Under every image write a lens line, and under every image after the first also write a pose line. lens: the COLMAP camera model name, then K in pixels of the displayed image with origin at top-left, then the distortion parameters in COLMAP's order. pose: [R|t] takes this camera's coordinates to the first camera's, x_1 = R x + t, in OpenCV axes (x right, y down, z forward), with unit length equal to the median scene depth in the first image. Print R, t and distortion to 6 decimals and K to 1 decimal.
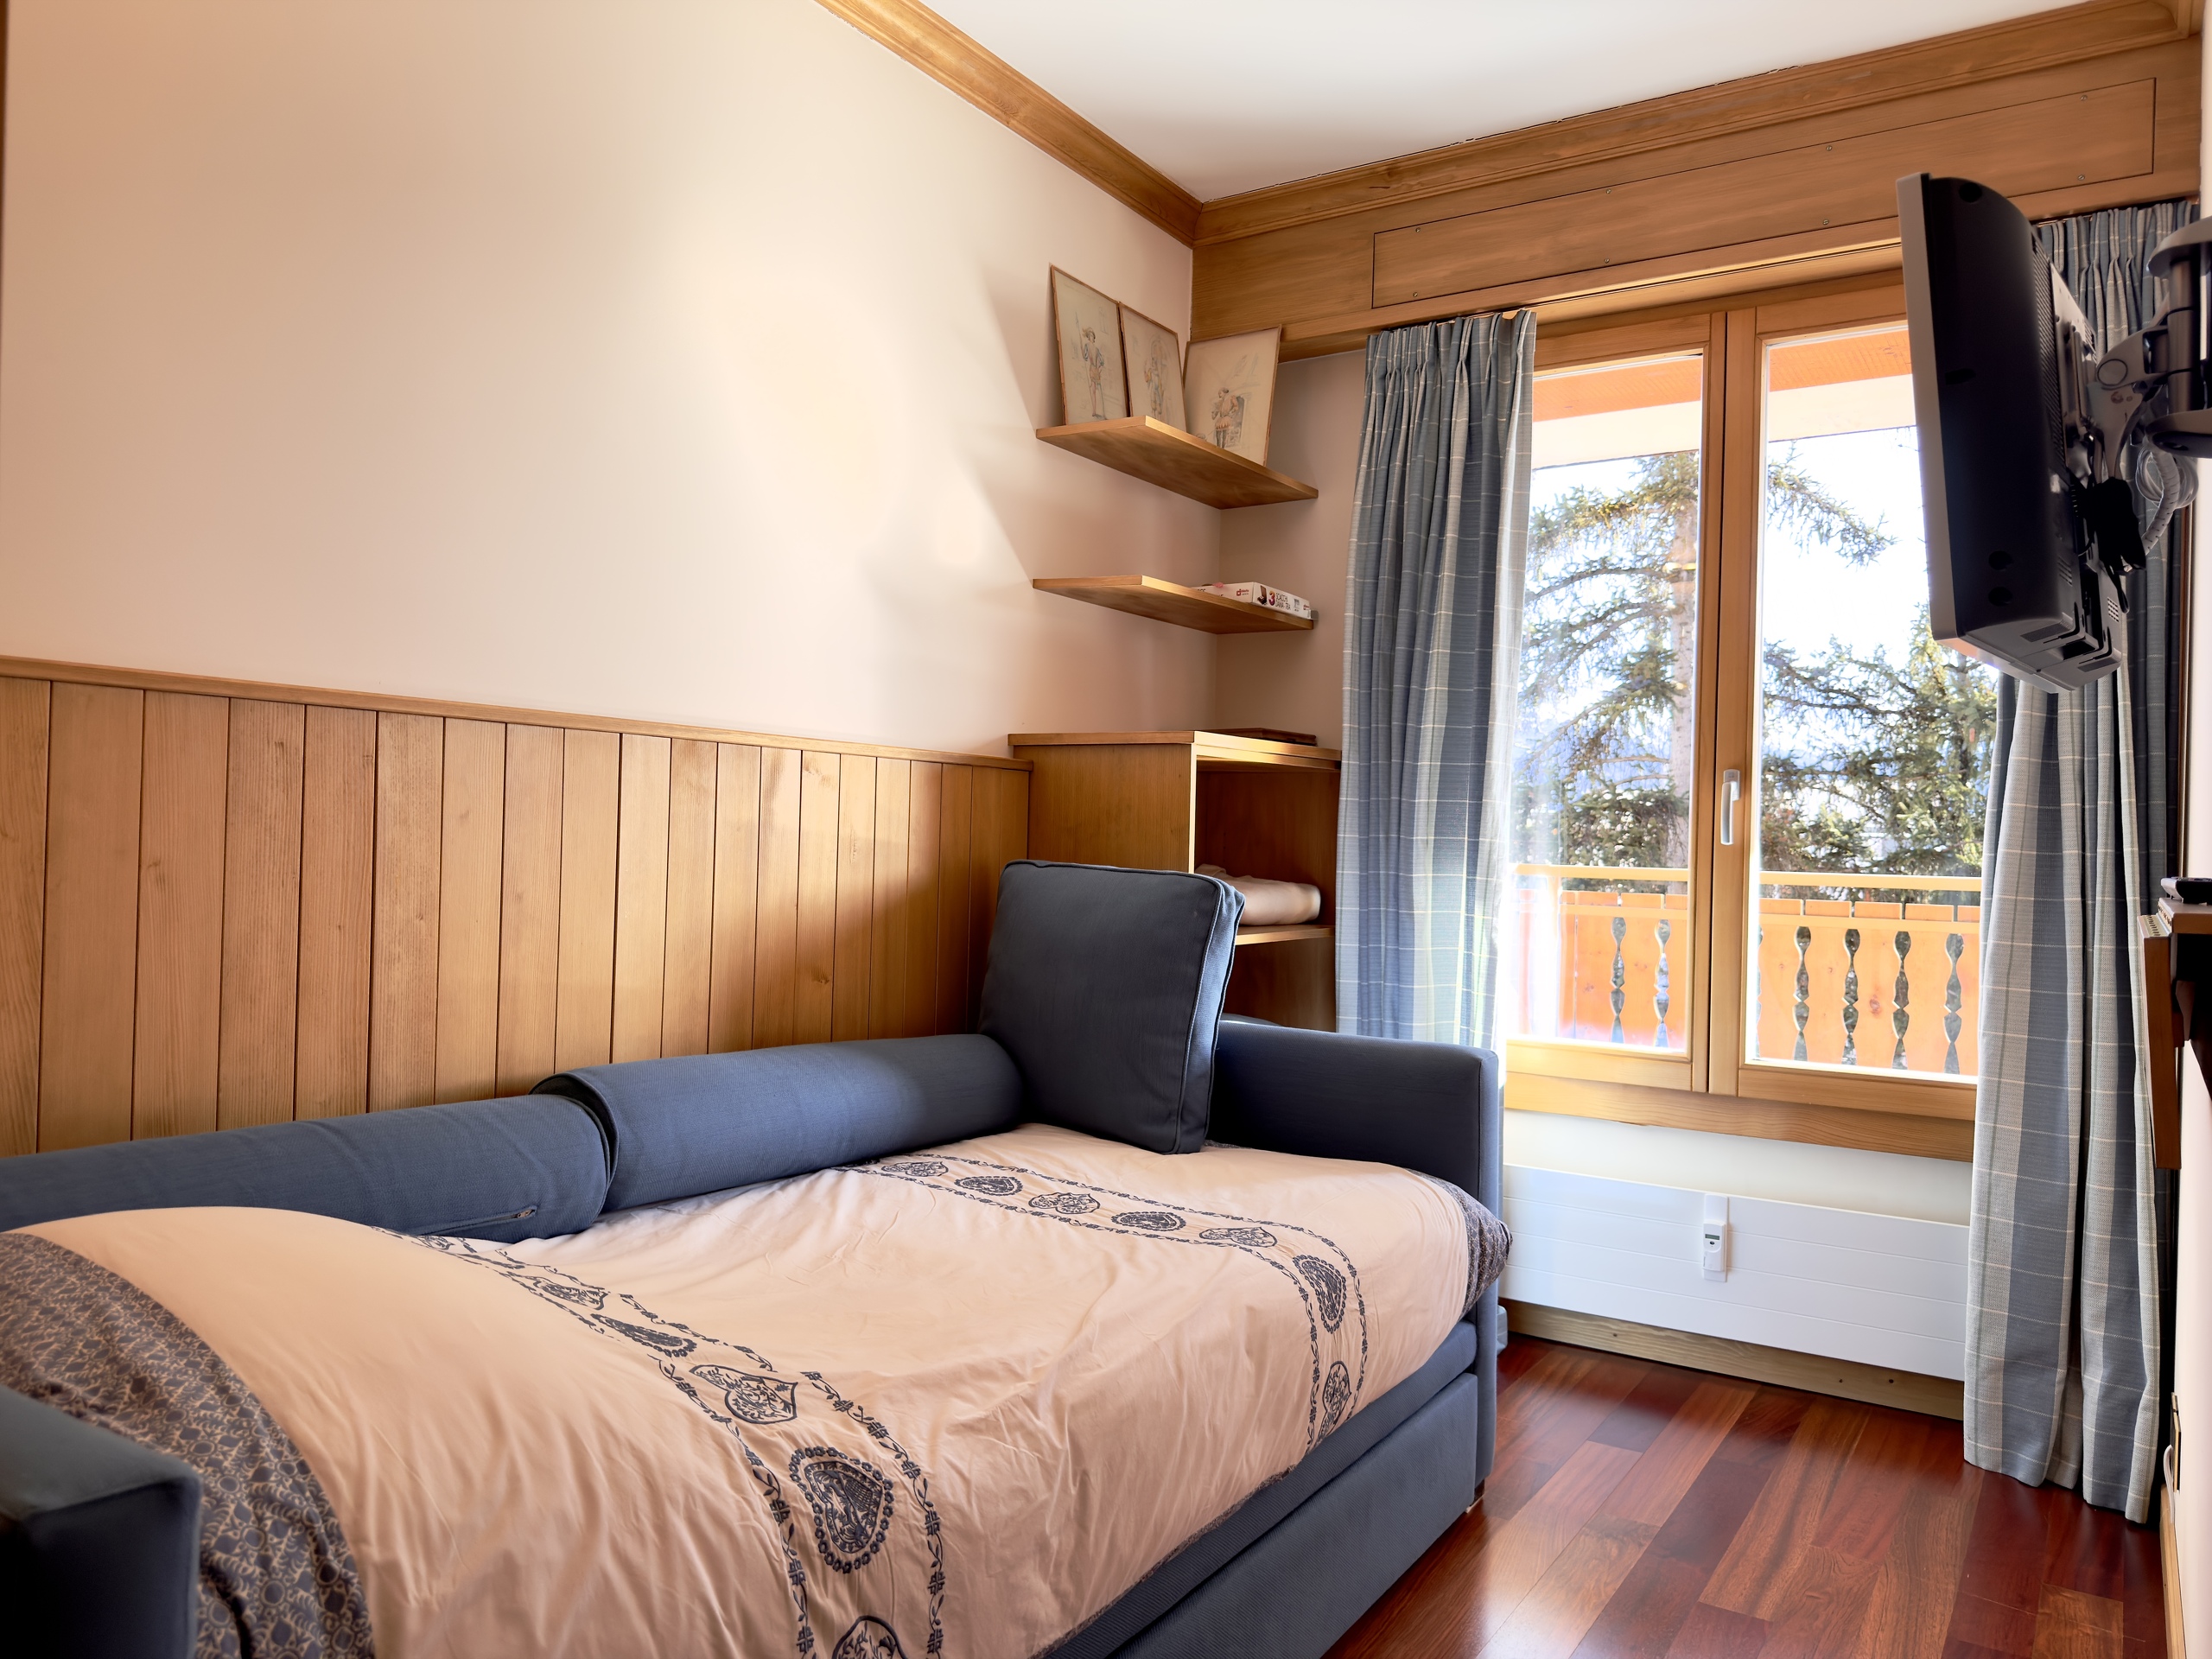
lens RADIAL K [[1572.0, 0, 1105.2], [0, 1572.0, 840.3], [0, 0, 1]] dist [0.092081, -0.117474]
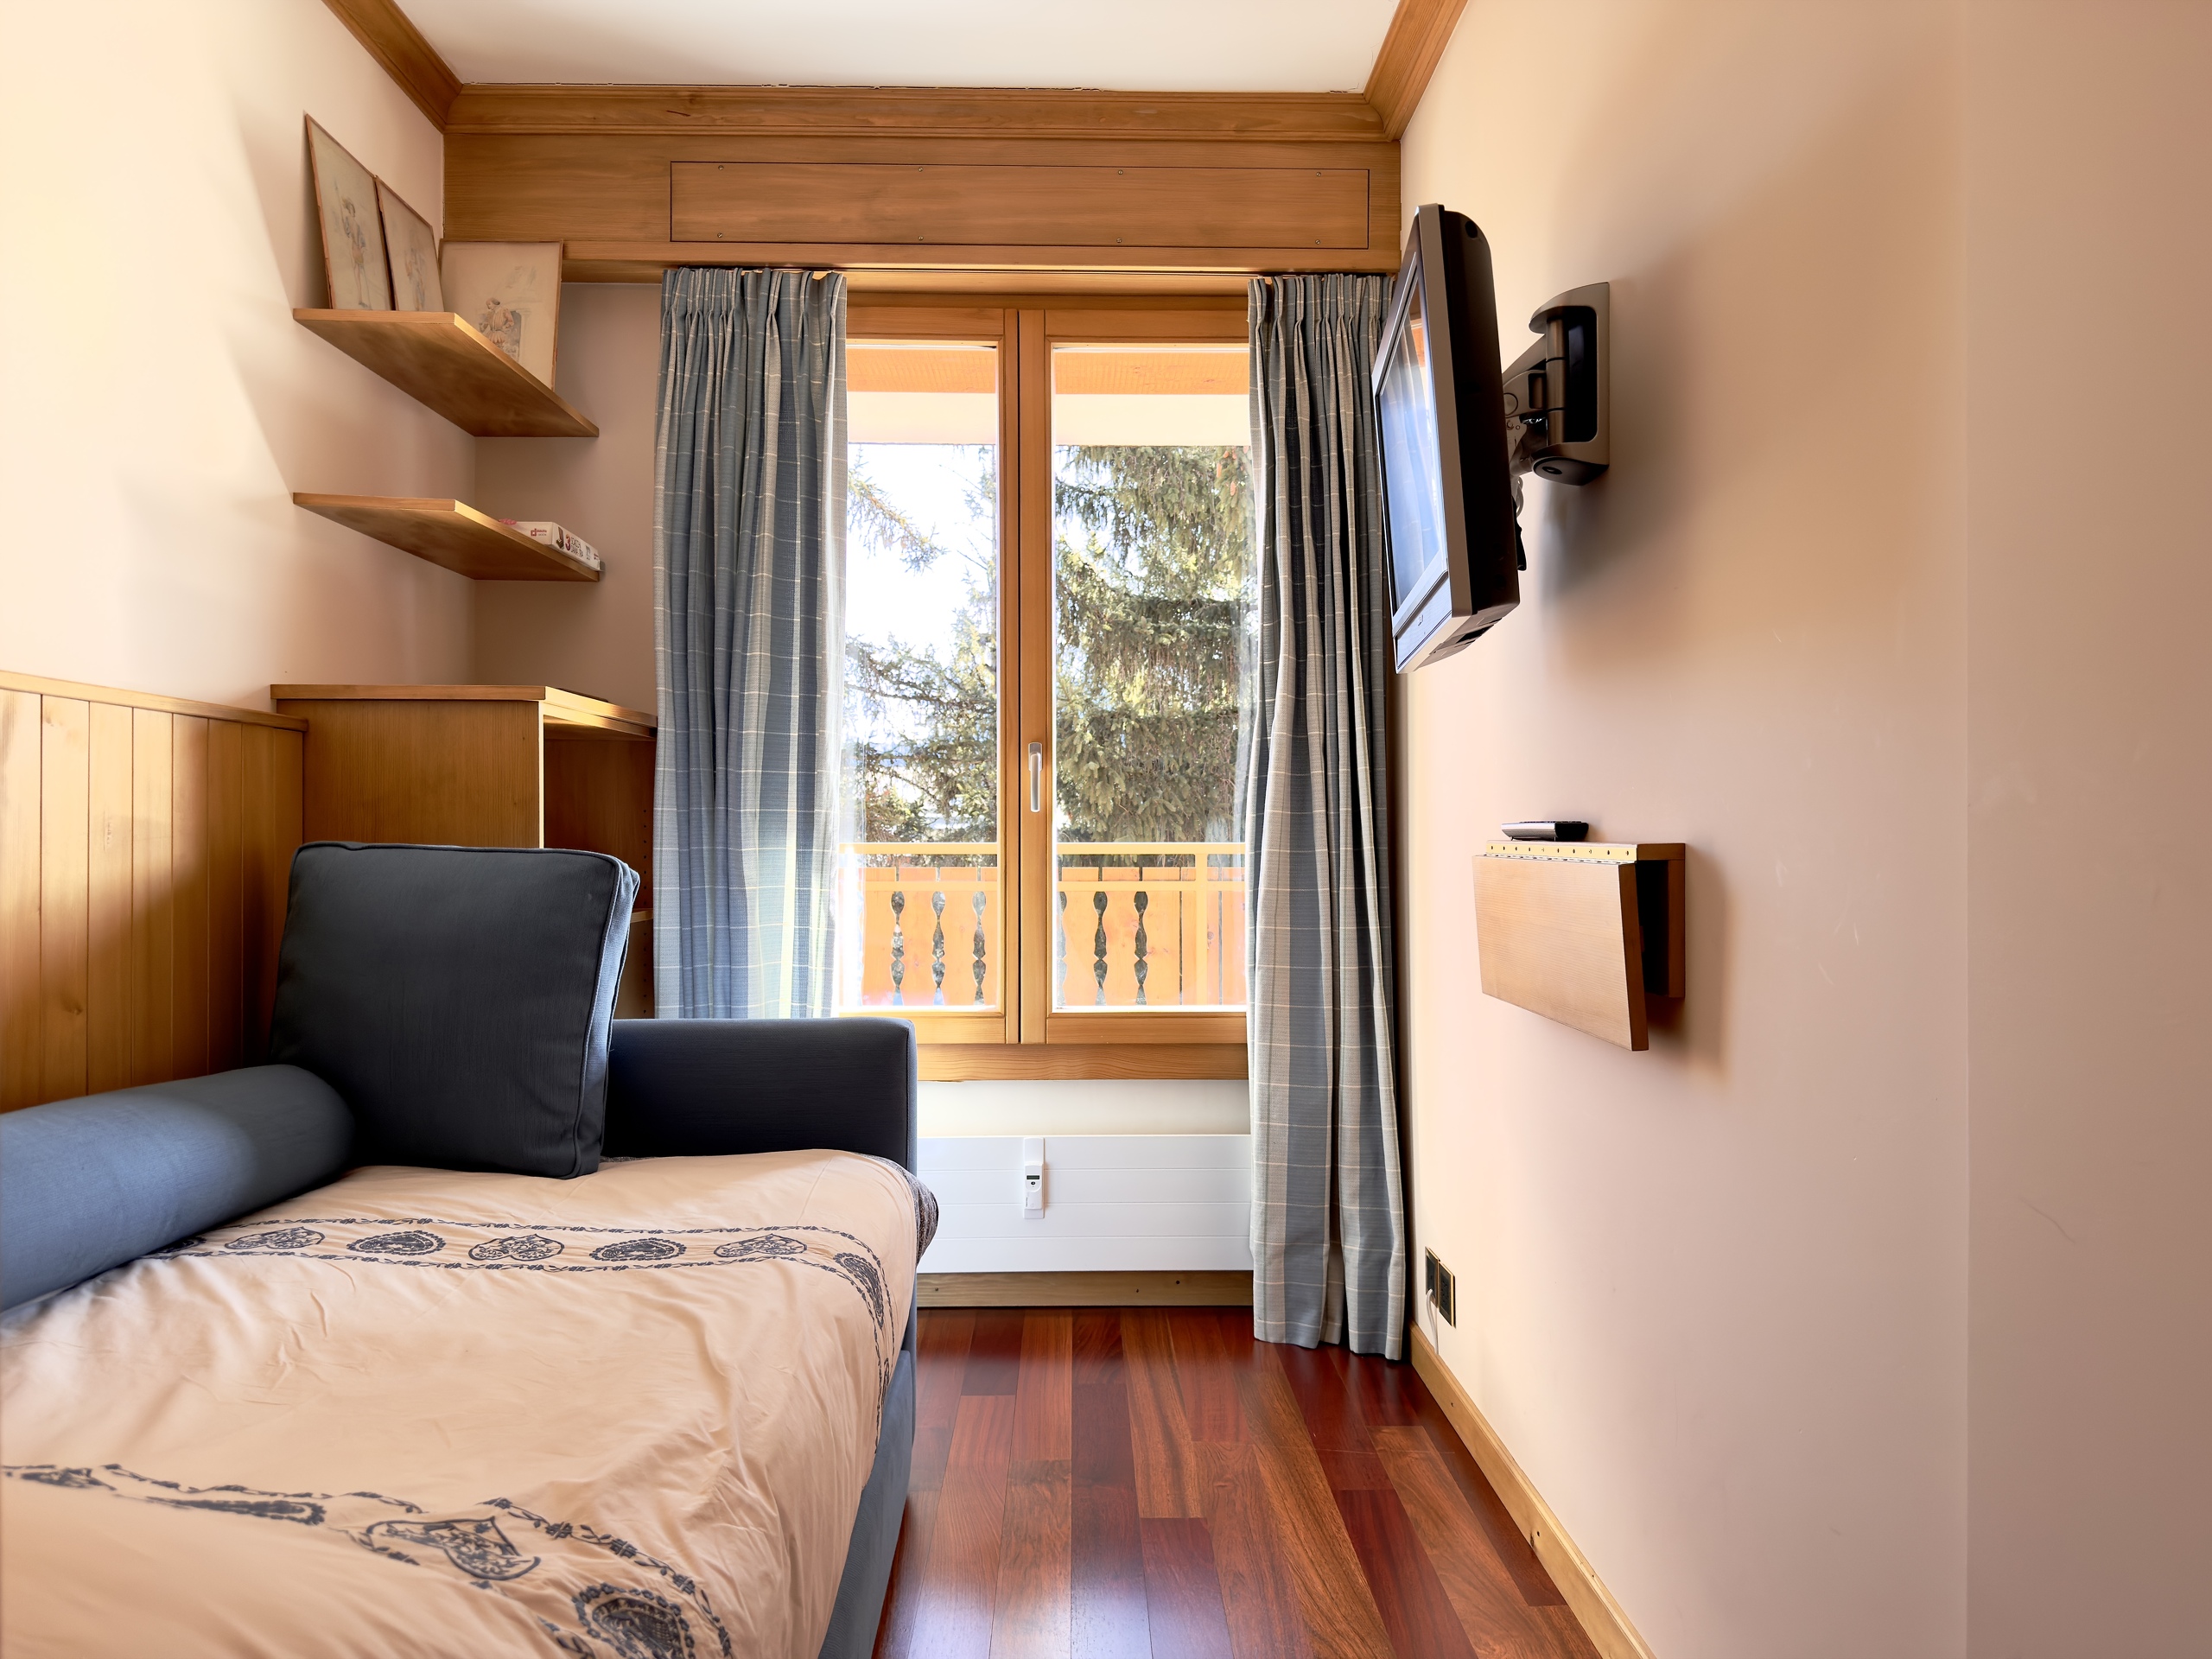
lens RADIAL K [[1577.4, 0, 1106.0], [0, 1577.4, 829.5], [0, 0, 1]] dist [0.079539, -0.123797]
pose [[0.825868, -0.021692, 0.563446, -0.166894], [0.021352, 0.999746, 0.007193, 0.008333], [-0.563459, 0.006090, 0.826122, 0.096461]]
